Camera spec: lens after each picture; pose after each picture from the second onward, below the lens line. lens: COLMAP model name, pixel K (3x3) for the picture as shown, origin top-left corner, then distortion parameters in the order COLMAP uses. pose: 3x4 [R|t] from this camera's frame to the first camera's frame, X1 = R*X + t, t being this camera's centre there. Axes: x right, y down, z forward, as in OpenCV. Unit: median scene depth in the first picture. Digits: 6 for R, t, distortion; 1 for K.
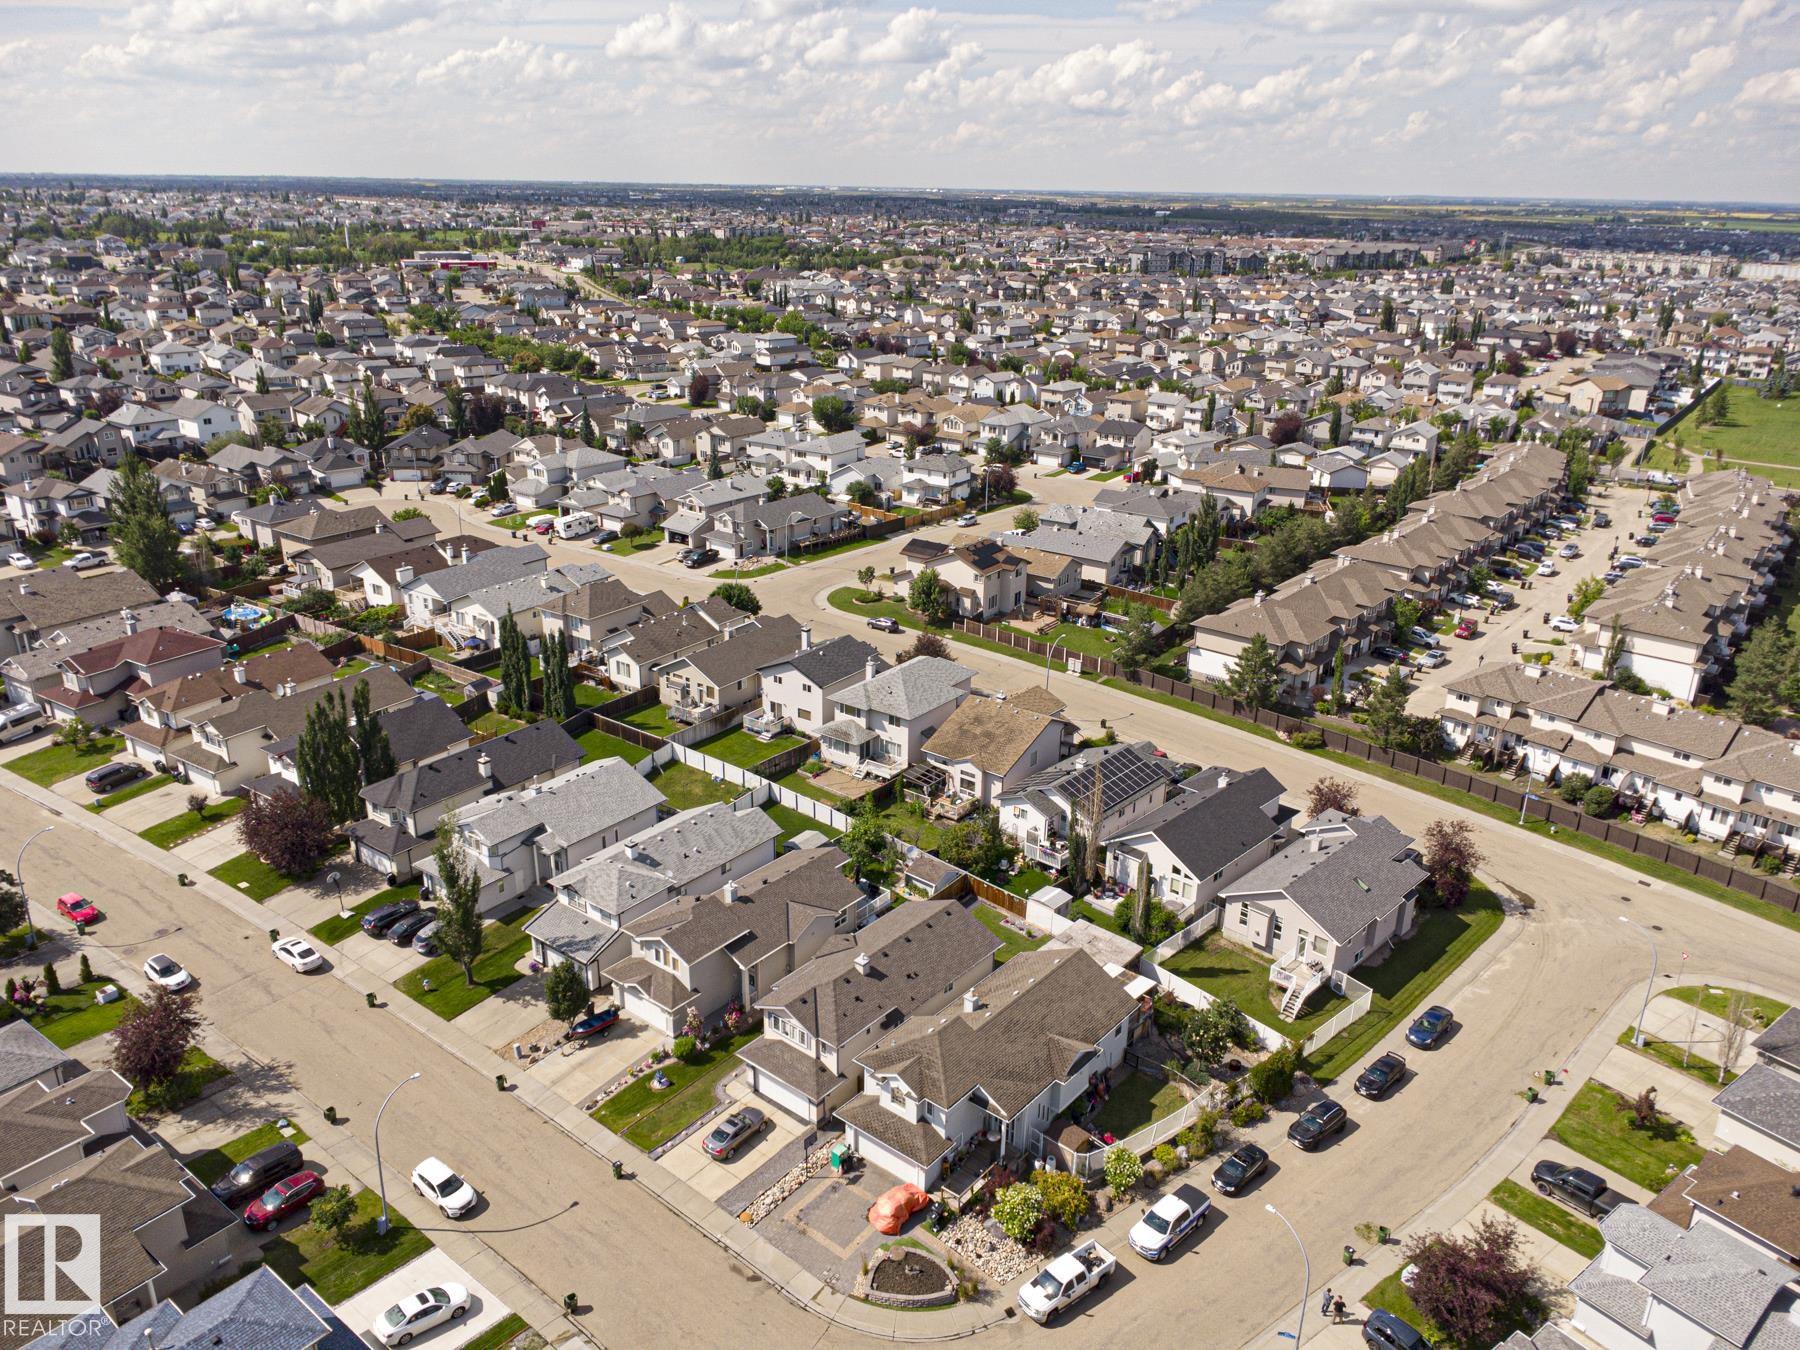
lens RADIAL K [[1301.2, 0, 900.0], [0, 1301.2, 675.0], [0, 0, 1]] dist [0.004758, 0.003170]
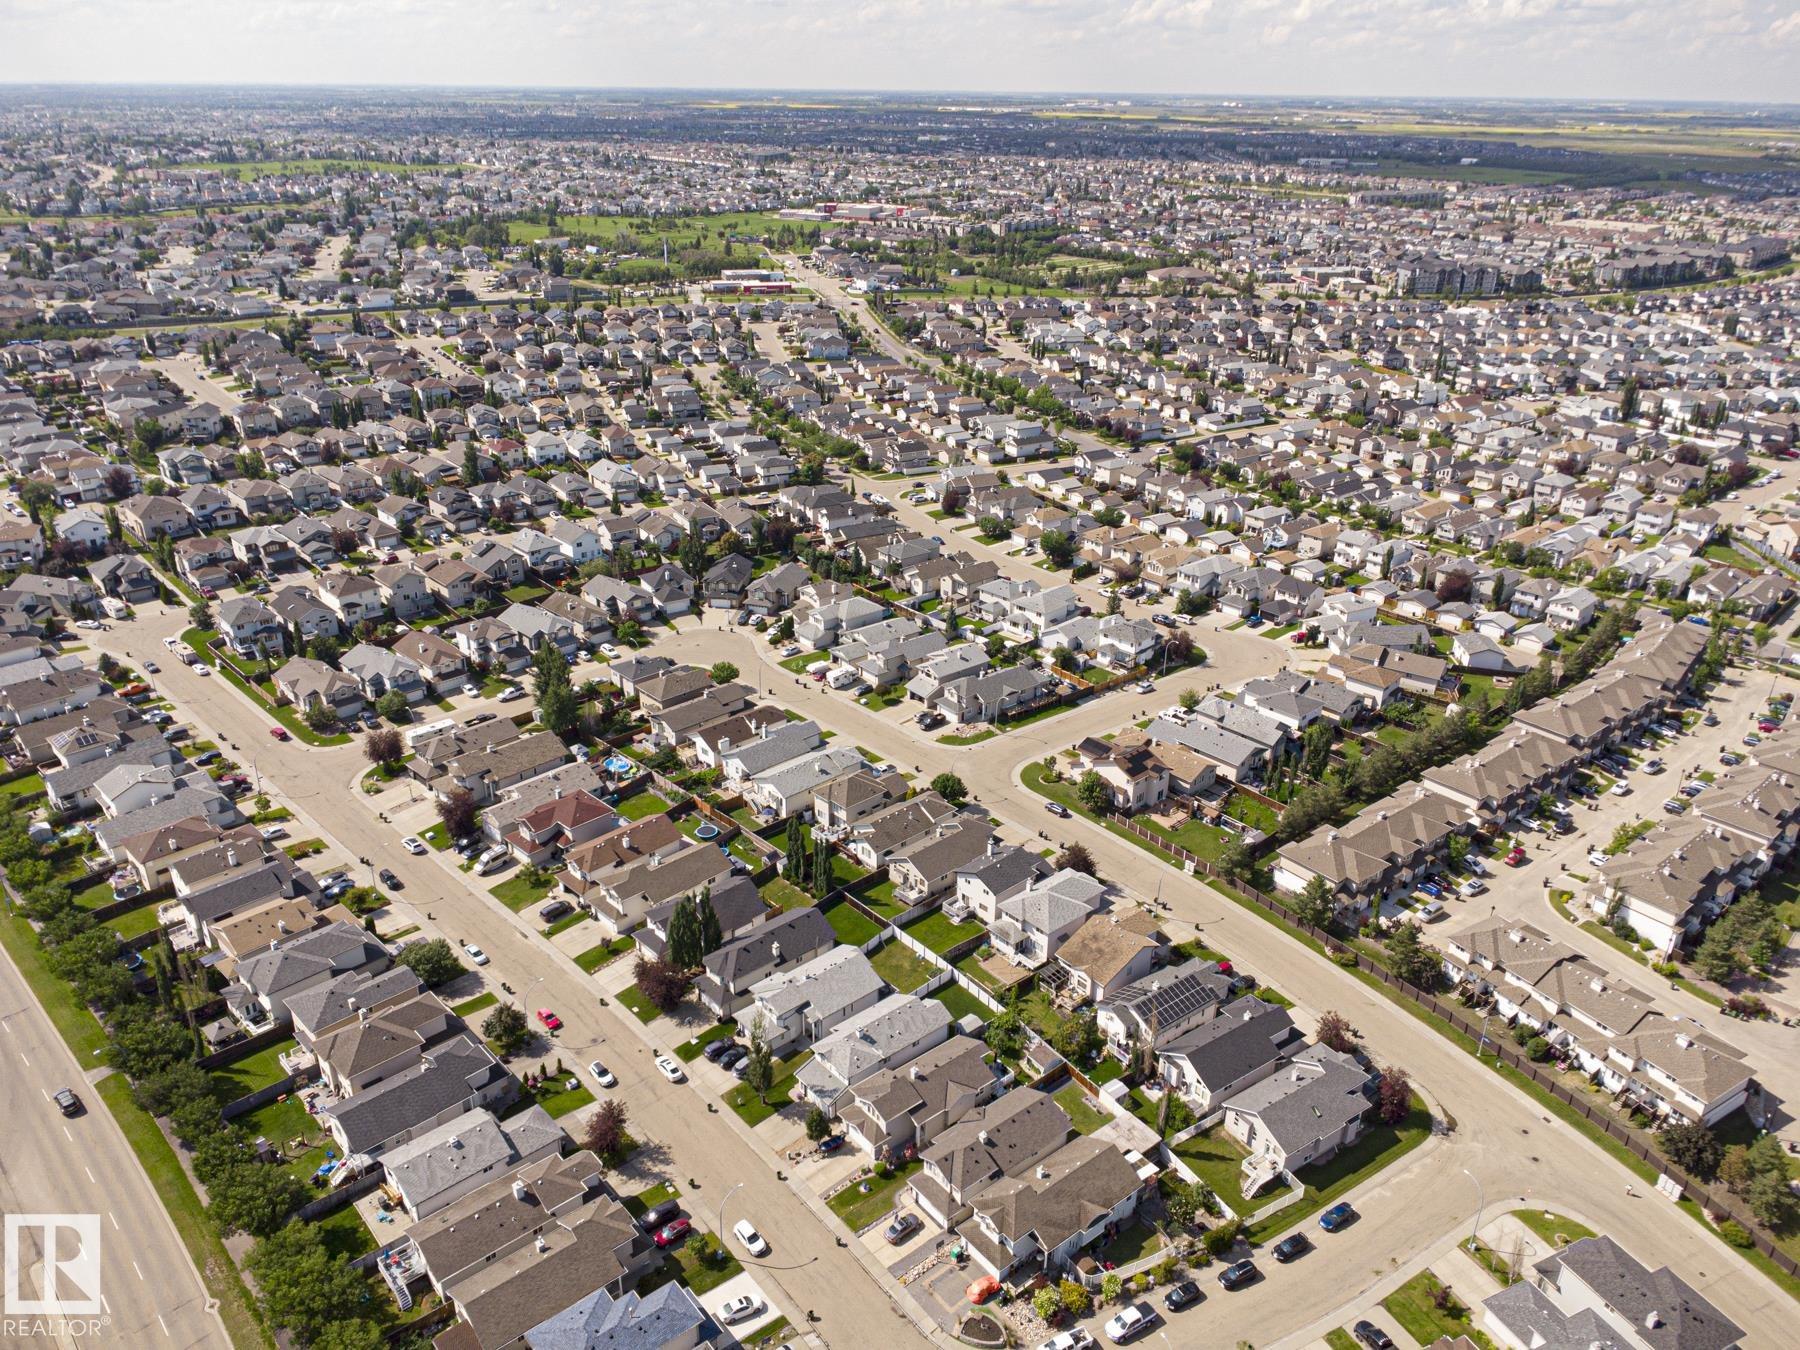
lens RADIAL K [[1301.2, 0, 900.0], [0, 1301.2, 675.0], [0, 0, 1]] dist [0.004758, 0.003170]
pose [[0.978601, 0.079370, -0.189842, 0.101517], [-0.066977, 0.995237, 0.070837, -0.359279], [0.194560, -0.056606, 0.979256, -0.486255]]
